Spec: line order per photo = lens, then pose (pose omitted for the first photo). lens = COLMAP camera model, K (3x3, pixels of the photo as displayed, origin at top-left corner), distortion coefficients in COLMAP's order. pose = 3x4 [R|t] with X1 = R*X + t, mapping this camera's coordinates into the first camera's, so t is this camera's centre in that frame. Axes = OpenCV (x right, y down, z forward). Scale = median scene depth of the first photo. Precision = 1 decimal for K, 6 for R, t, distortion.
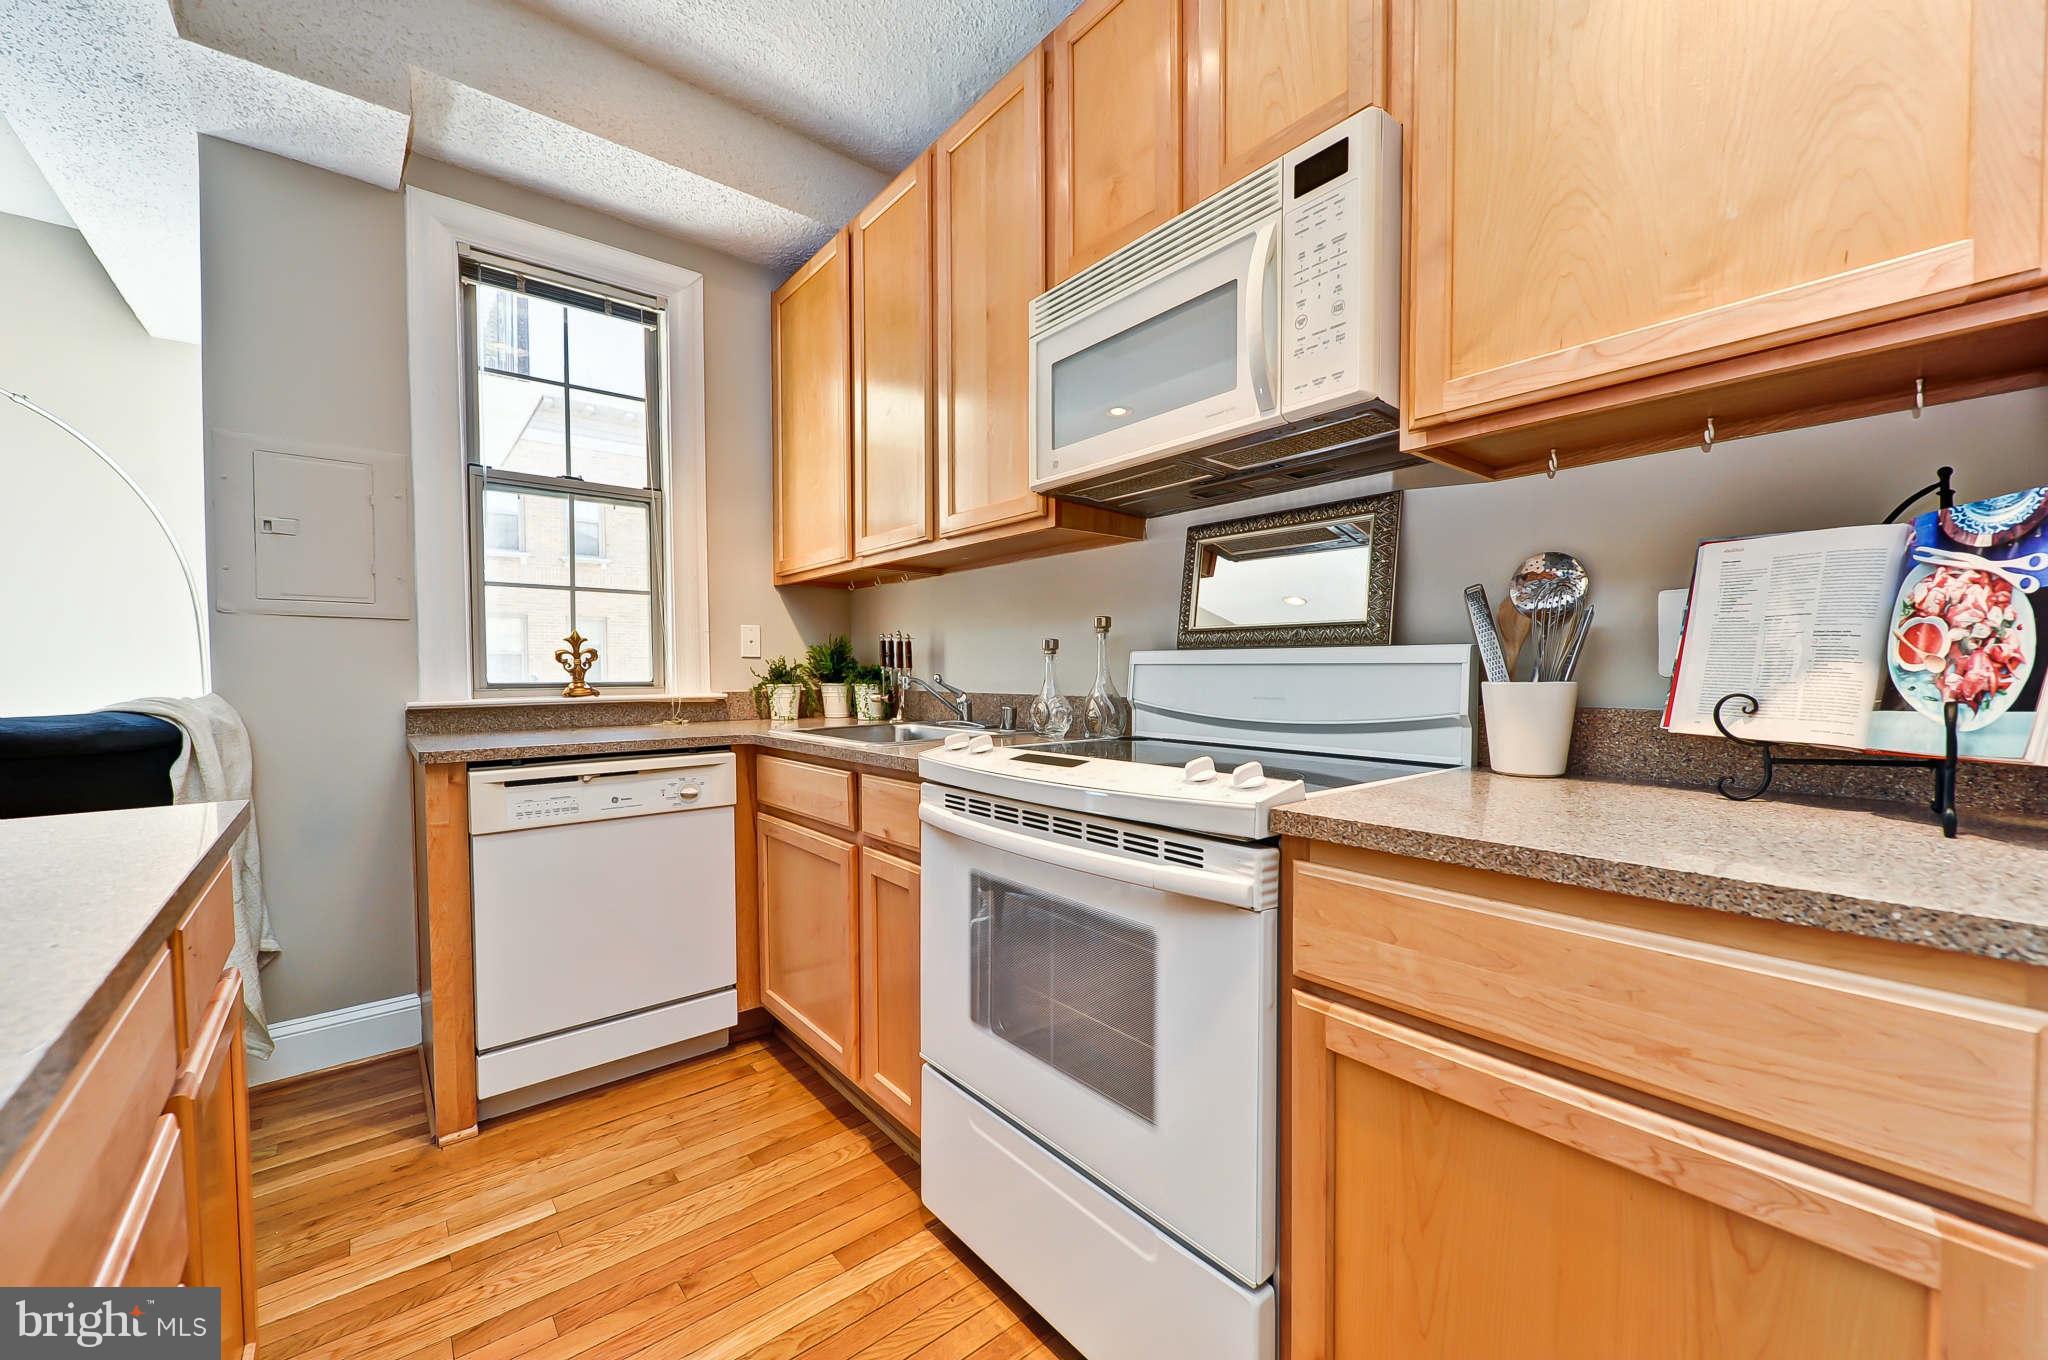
lens RADIAL K [[798.1, 0, 1024.0], [0, 798.1, 693.1], [0, 0, 1]] dist [0.001185, -0.000370]
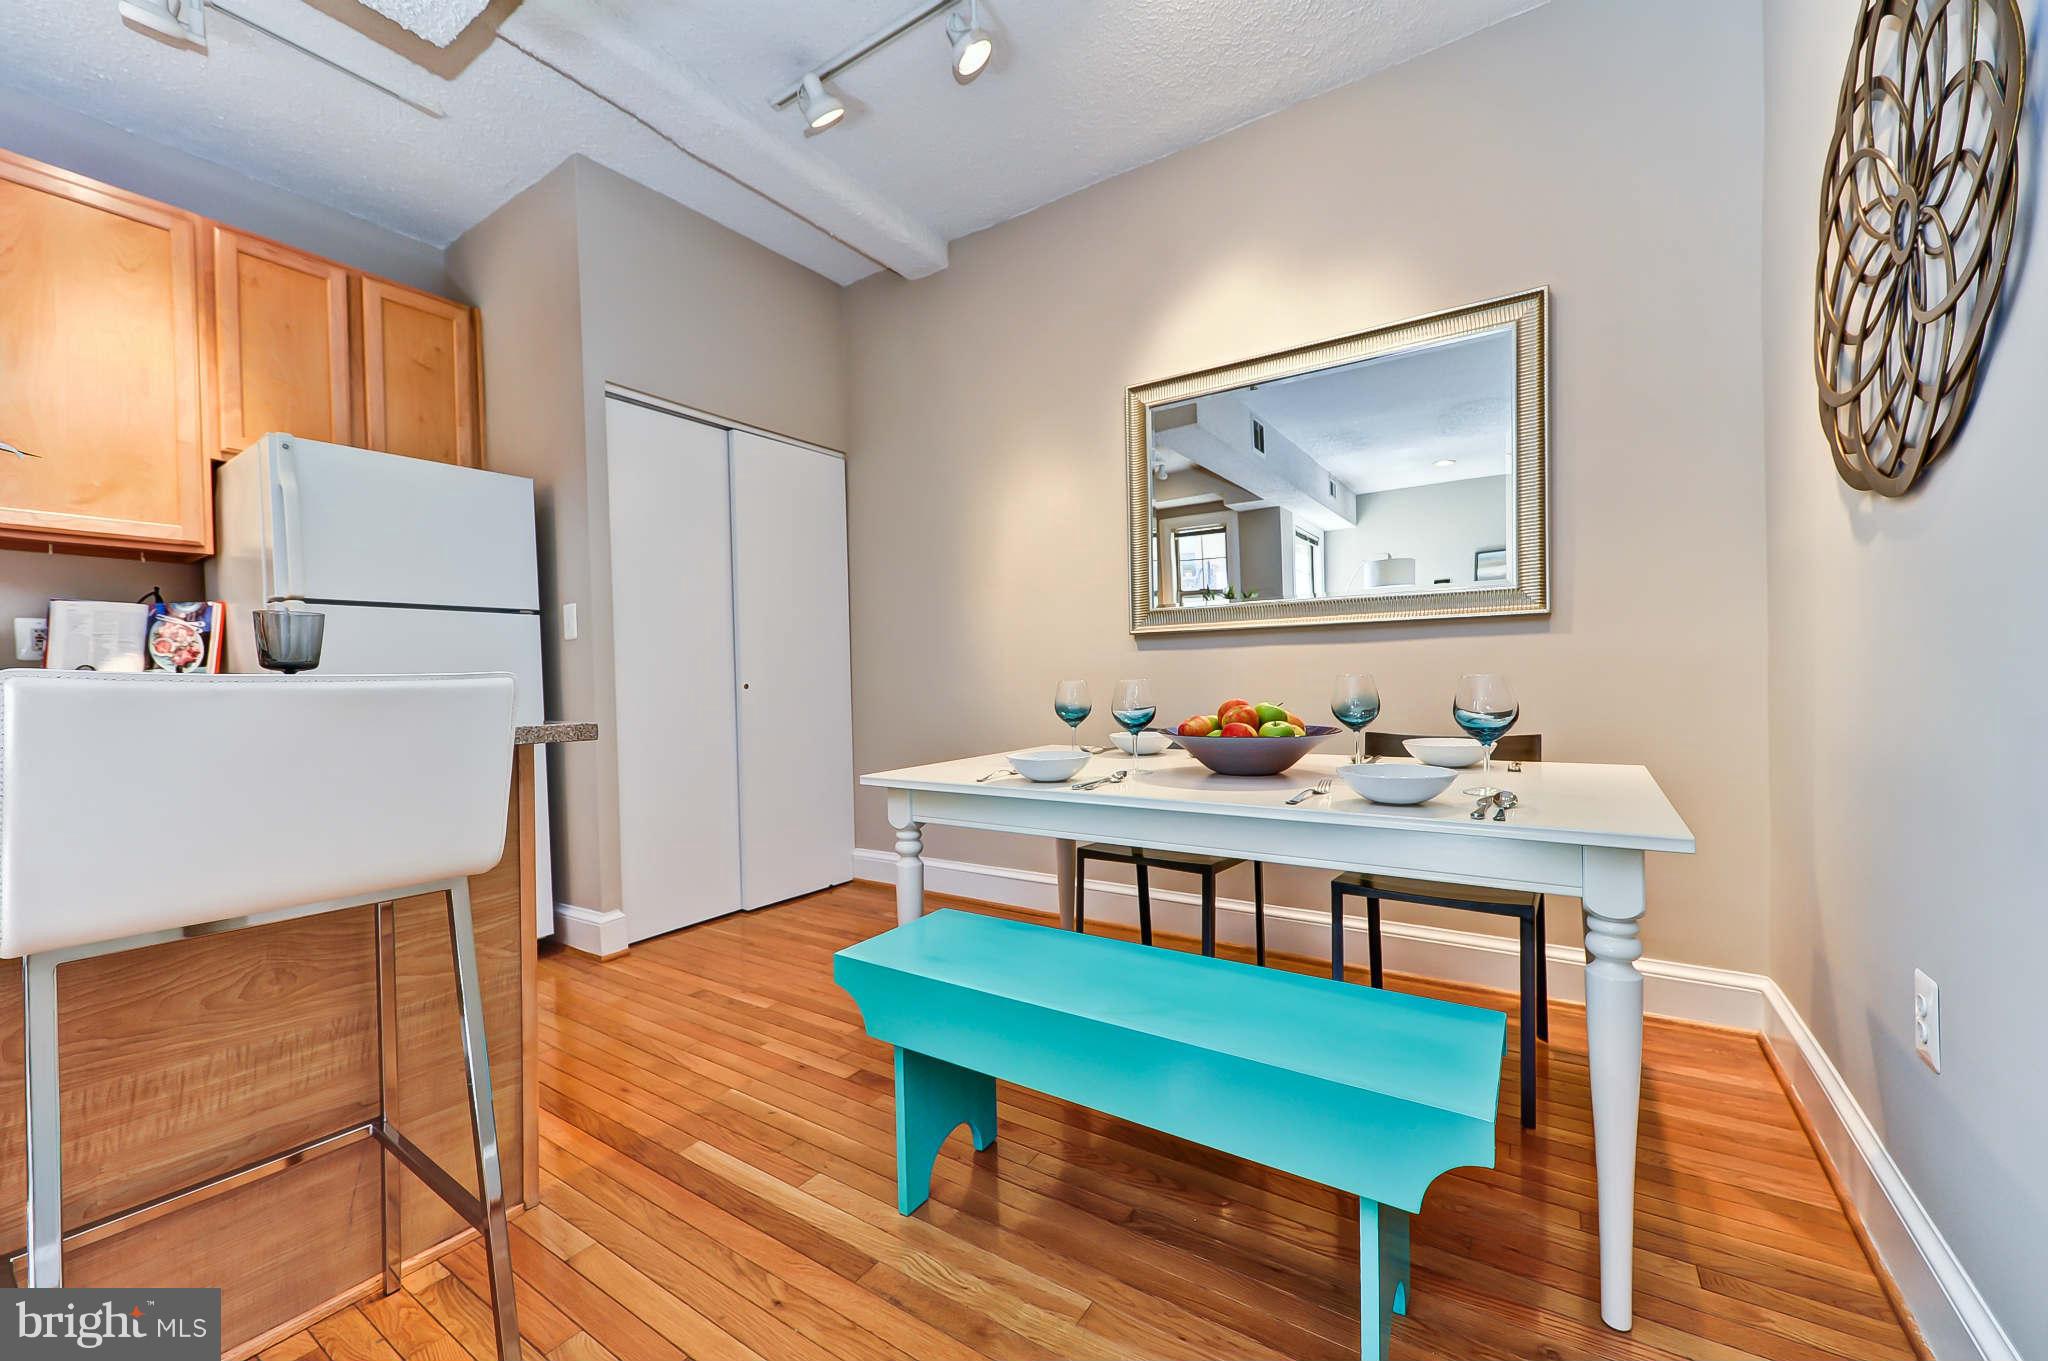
lens RADIAL K [[798.1, 0, 1024.0], [0, 798.1, 693.6], [0, 0, 1]] dist [0.001185, -0.000370]
pose [[-0.292955, -0.004787, 0.956114, -1.012876], [0.046749, 0.998720, 0.019324, 0.077738], [-0.954983, 0.050358, -0.292356, -0.451892]]
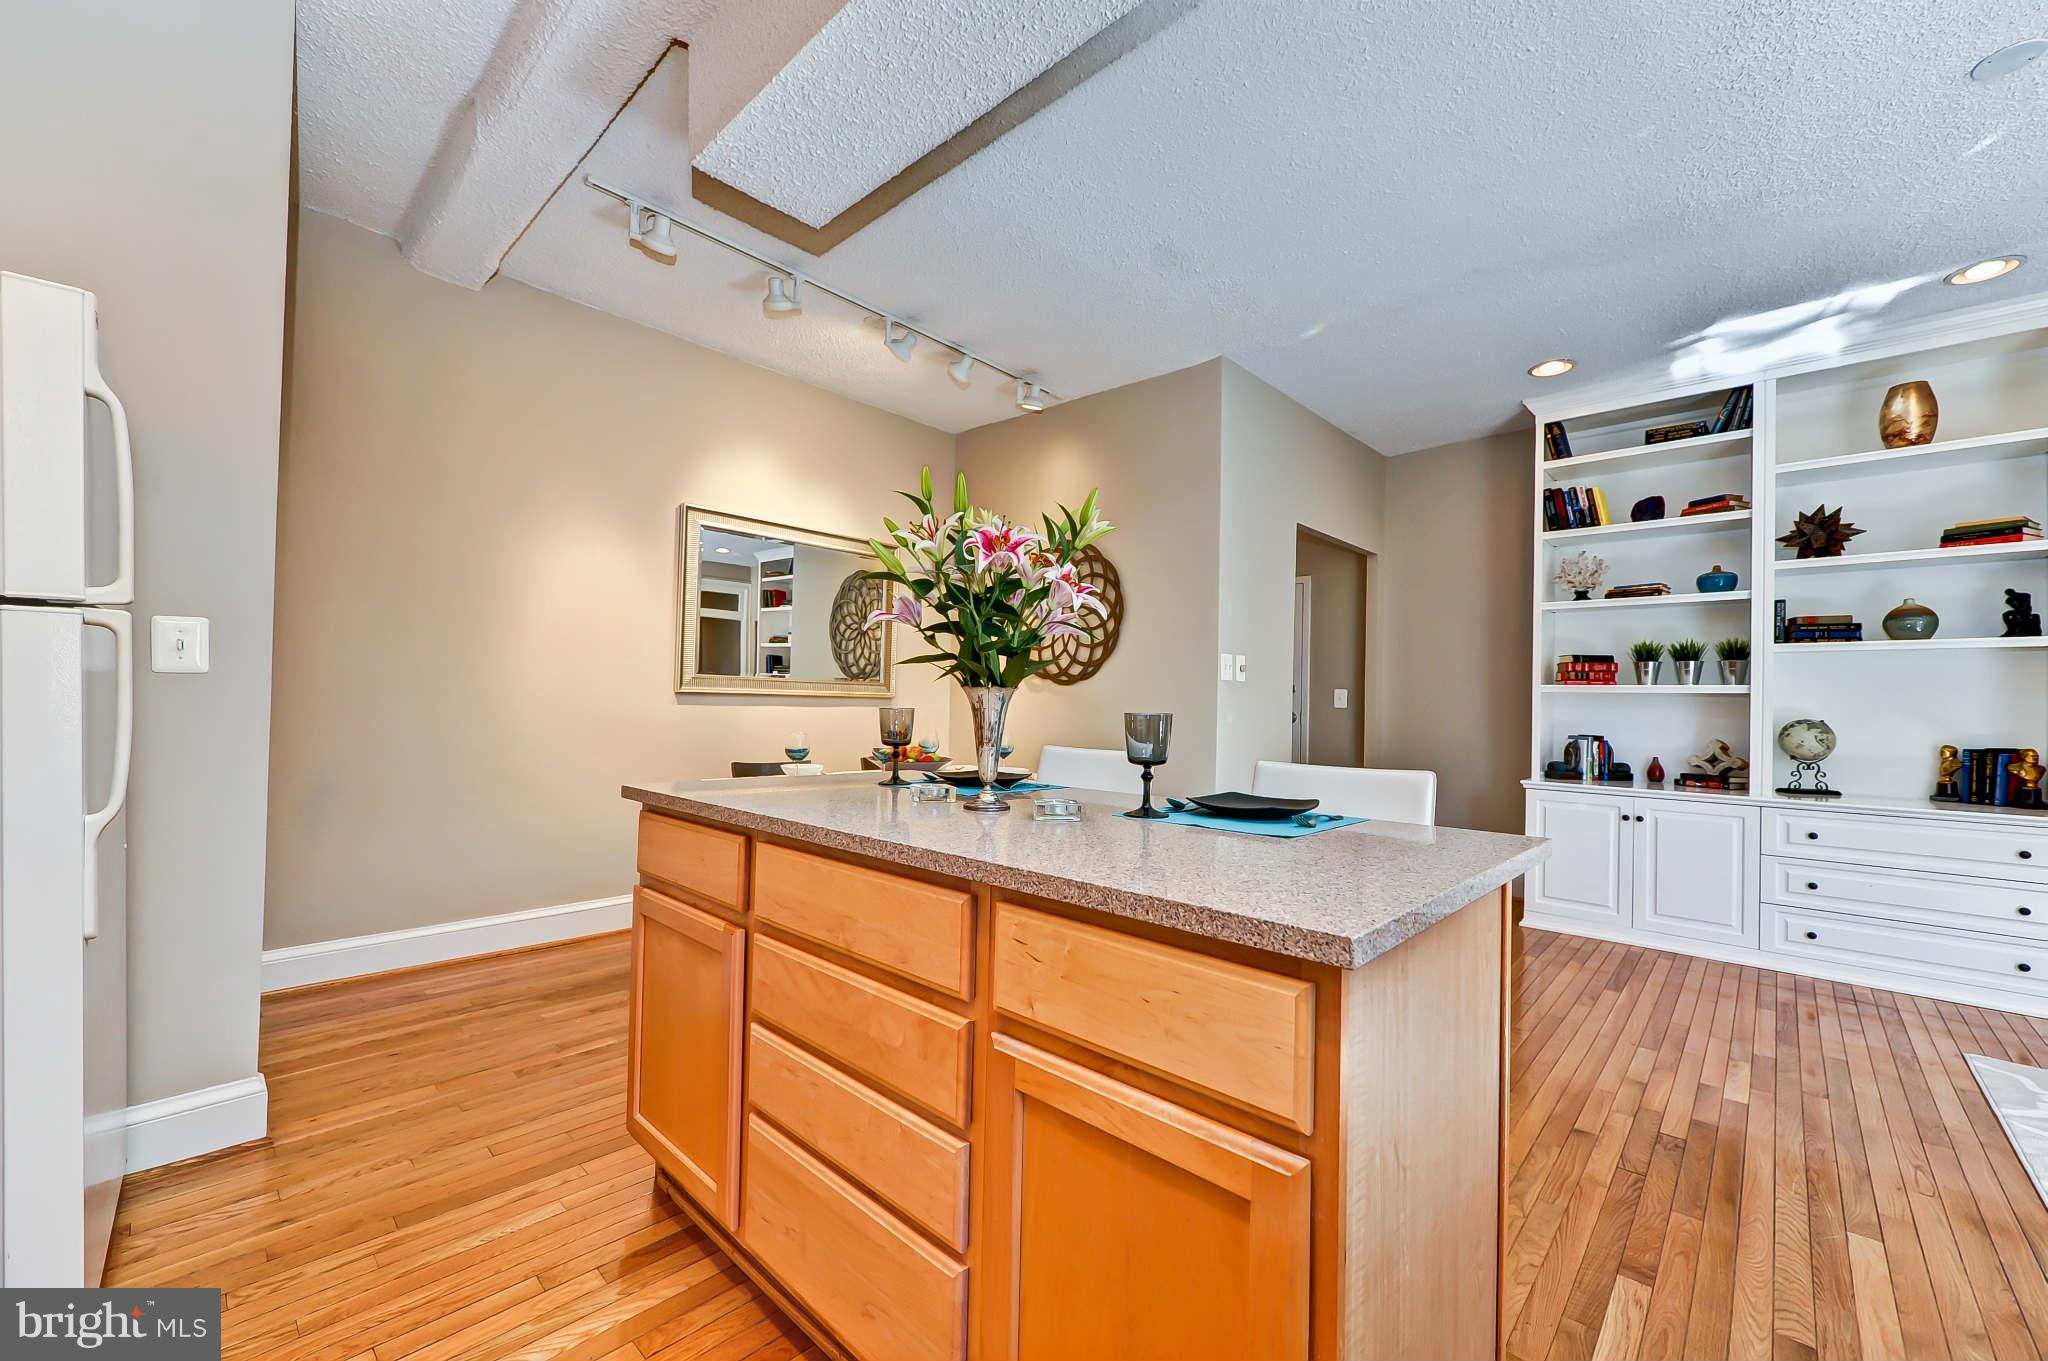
lens RADIAL K [[798.1, 0, 1024.0], [0, 798.1, 693.6], [0, 0, 1]] dist [0.001185, -0.000370]
pose [[-0.992829, -0.018606, -0.118090, -0.326459], [-0.021000, 0.999598, 0.019062, -0.031890], [0.117688, 0.021405, -0.992820, 0.794201]]
